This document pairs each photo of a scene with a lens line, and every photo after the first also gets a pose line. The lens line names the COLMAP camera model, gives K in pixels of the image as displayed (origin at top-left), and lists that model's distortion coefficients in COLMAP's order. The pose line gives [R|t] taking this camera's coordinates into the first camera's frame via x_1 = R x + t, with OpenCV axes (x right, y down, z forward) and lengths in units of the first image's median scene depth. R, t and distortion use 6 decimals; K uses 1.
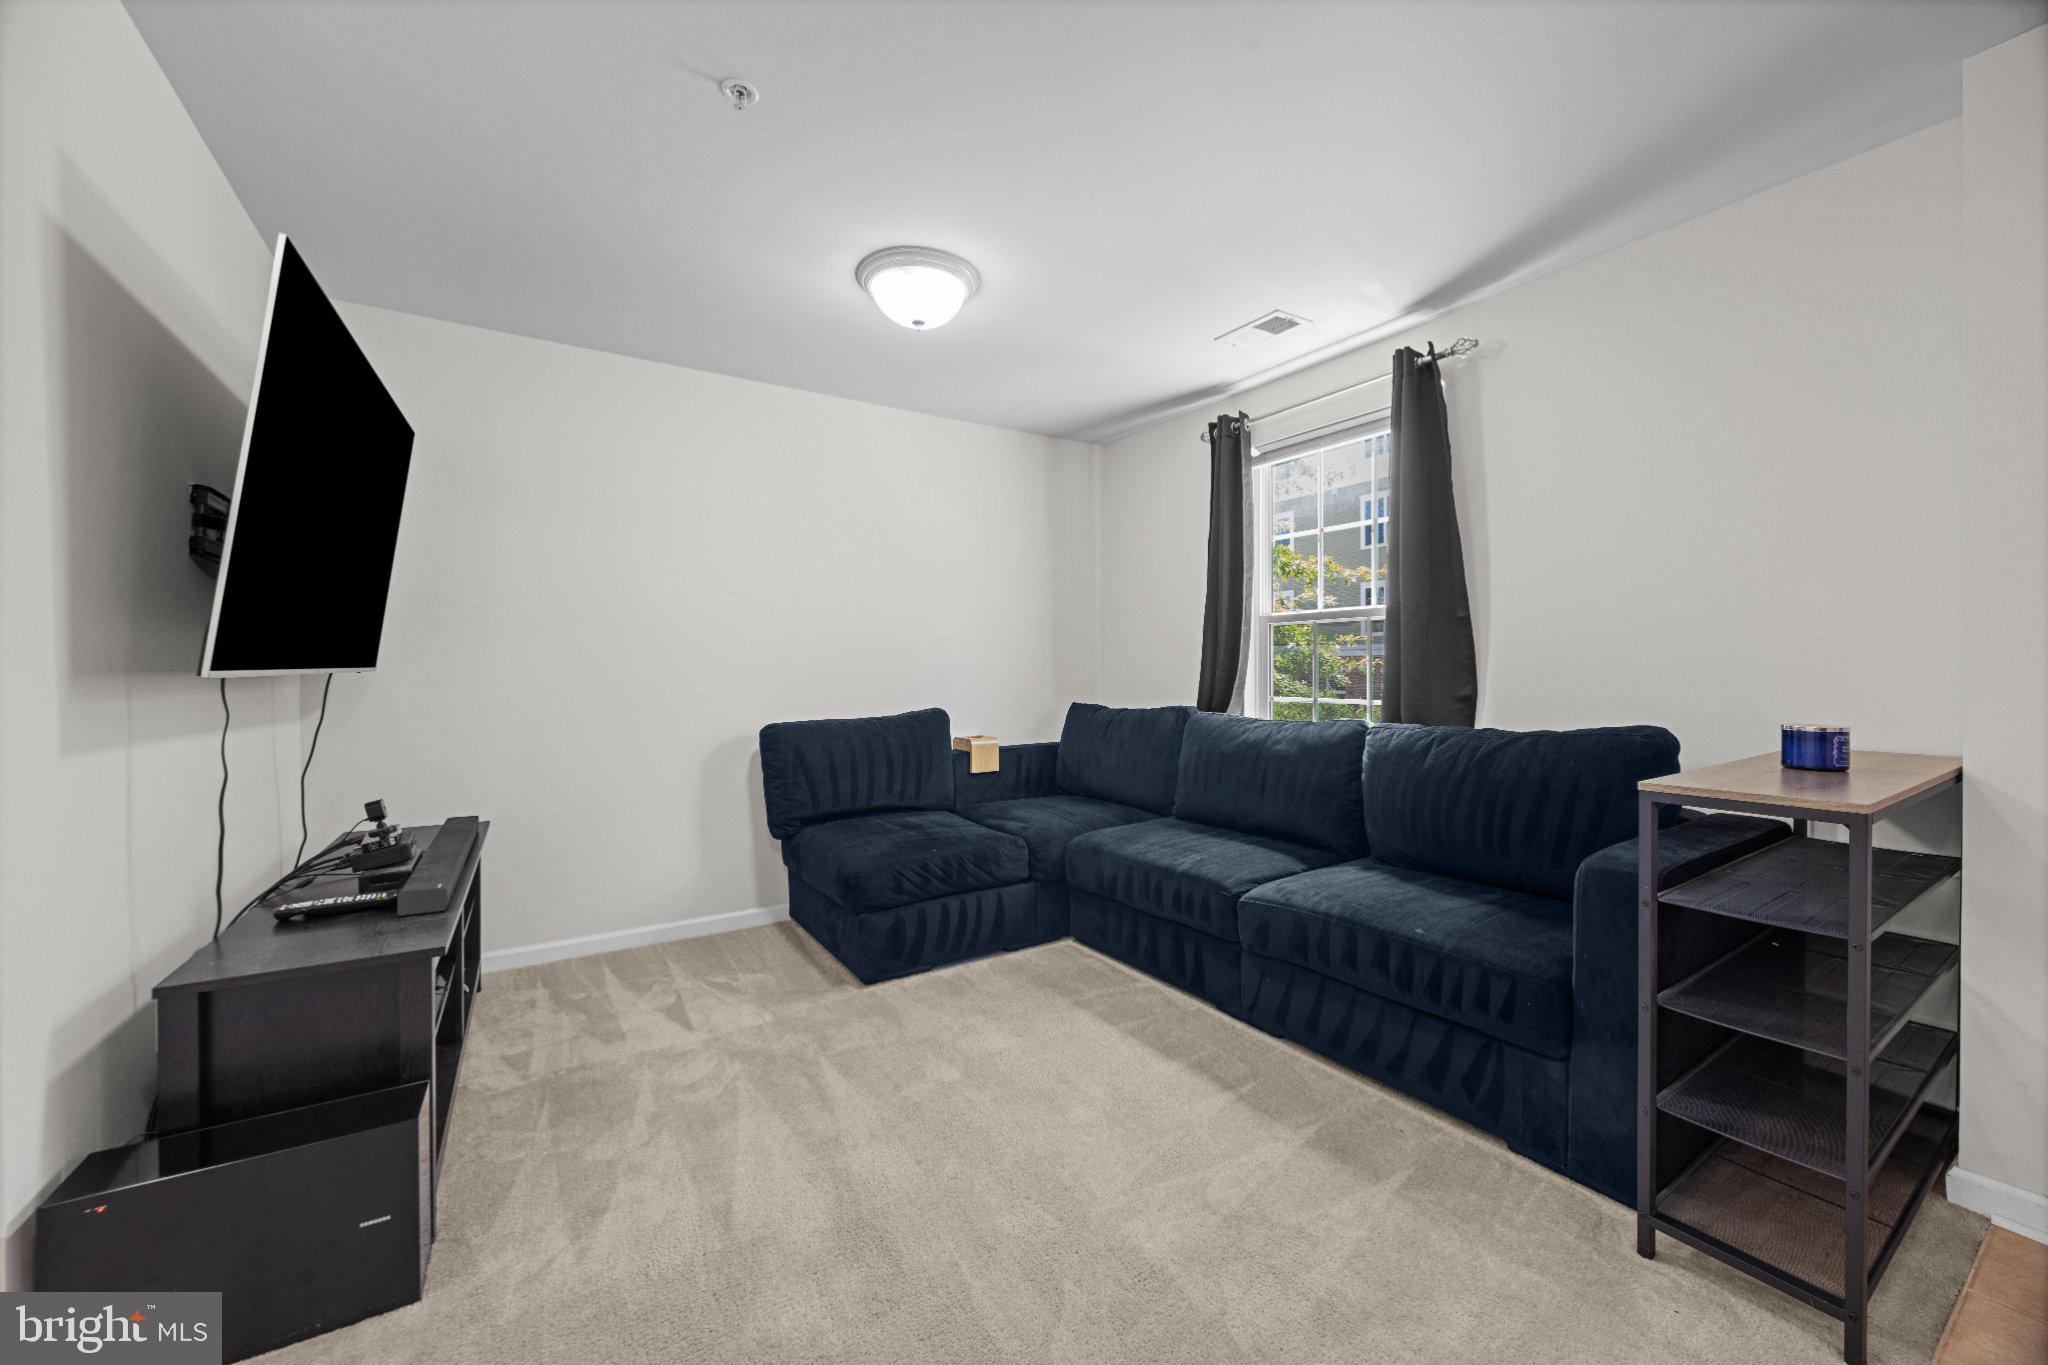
lens RADIAL K [[777.3, 0, 1020.9], [0, 777.3, 678.4], [0, 0, 1]] dist [-0.000332, -0.000056]
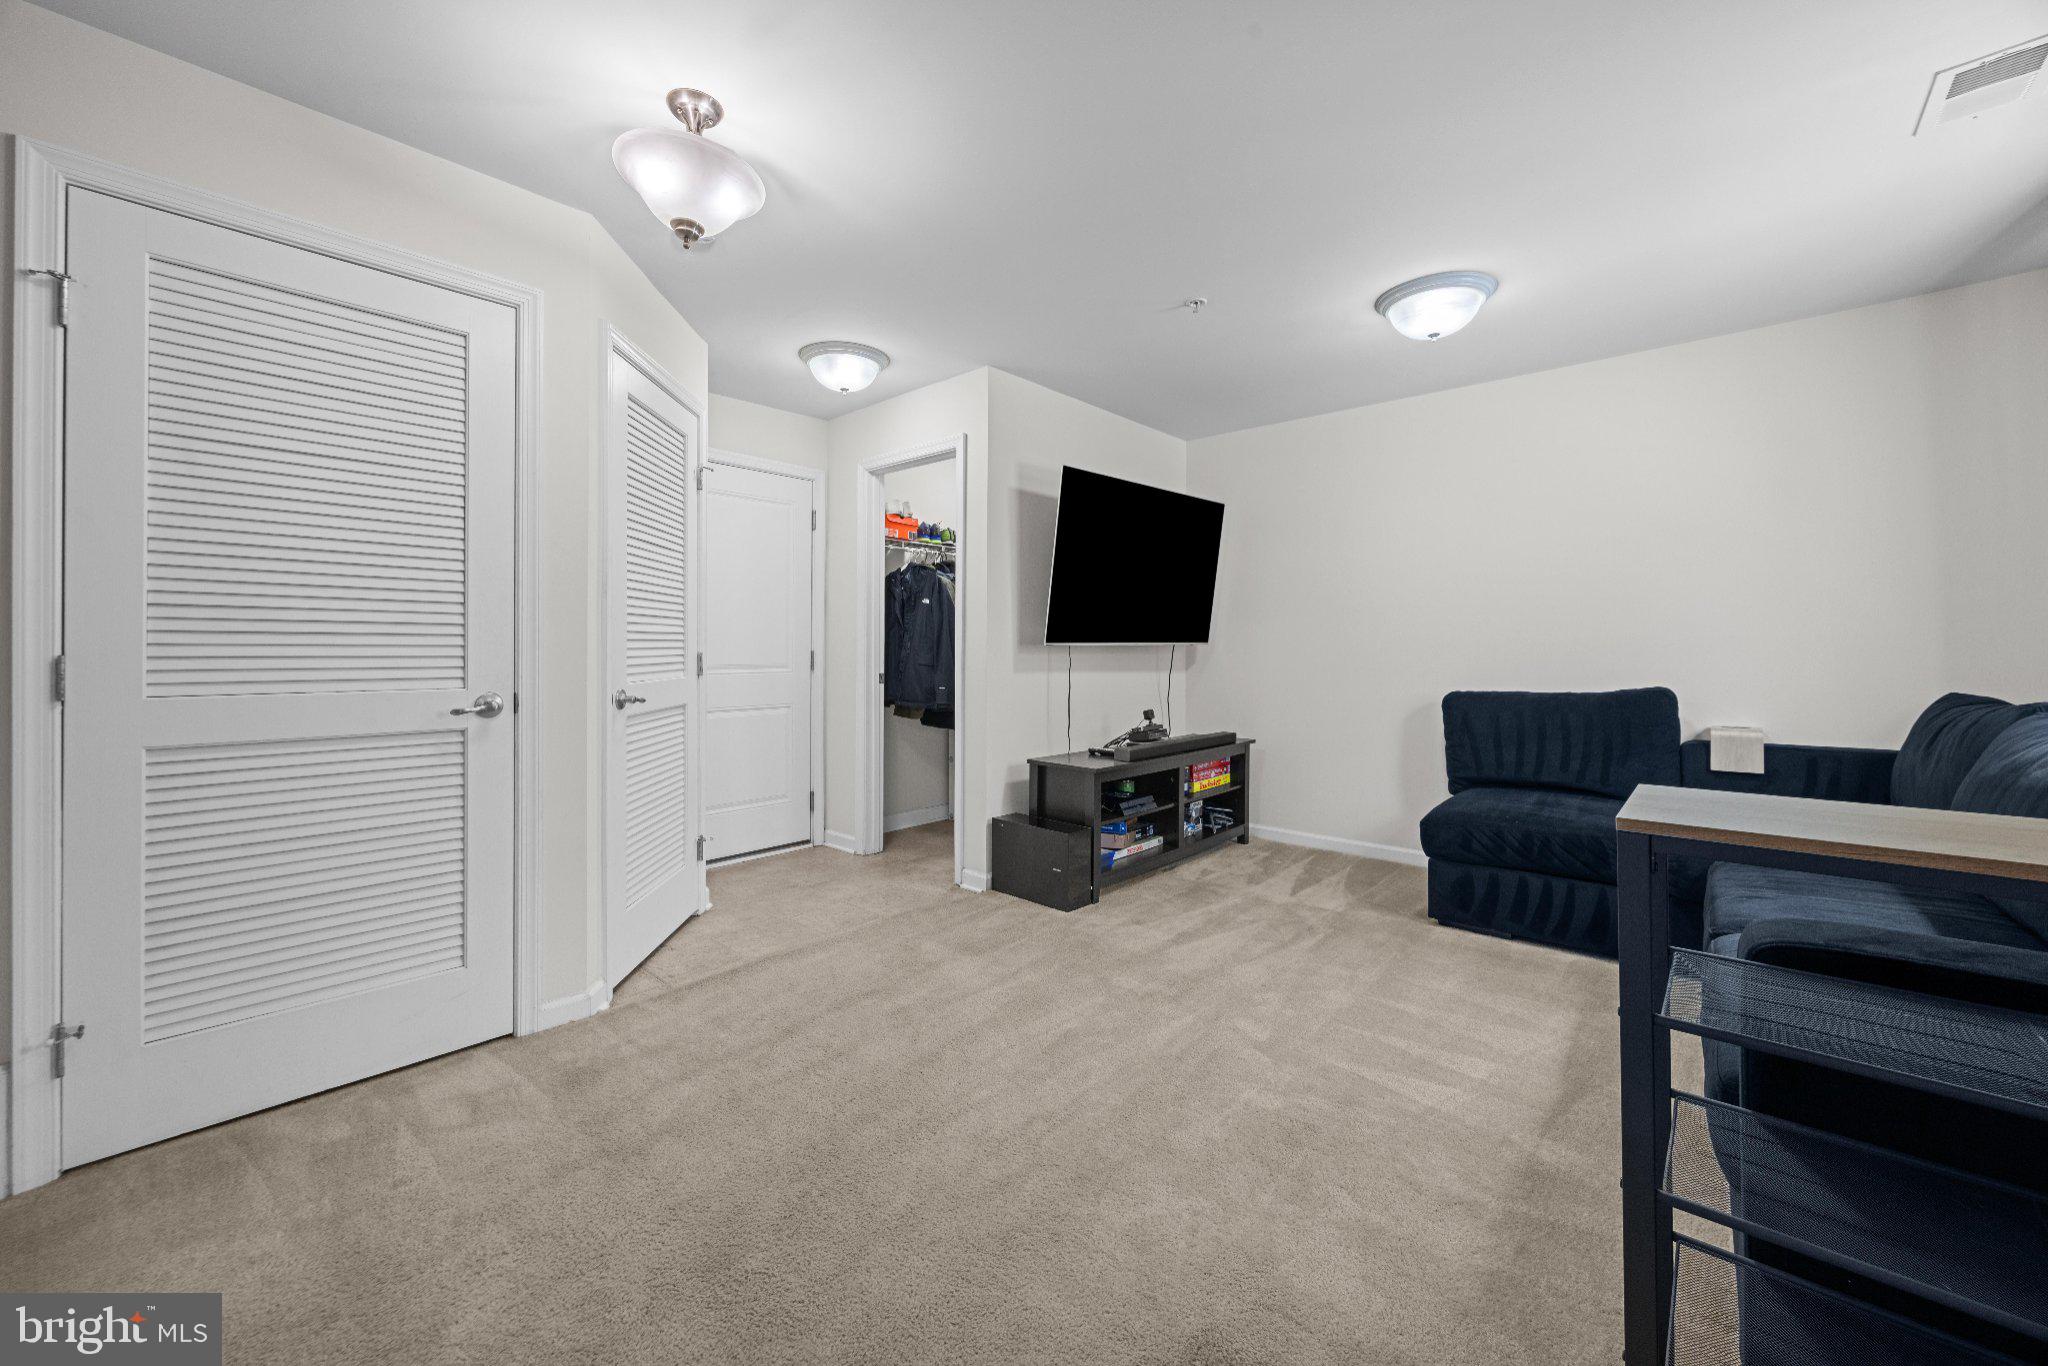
lens RADIAL K [[744.6, 0, 993.5], [0, 744.6, 635.9], [0, 0, 1]] dist [-0.000415, -0.000017]
pose [[0.260074, -0.011429, -0.965521, 0.668602], [-0.012101, 0.999813, -0.015095, 0.002600], [0.965513, 0.015609, 0.259887, 0.094061]]
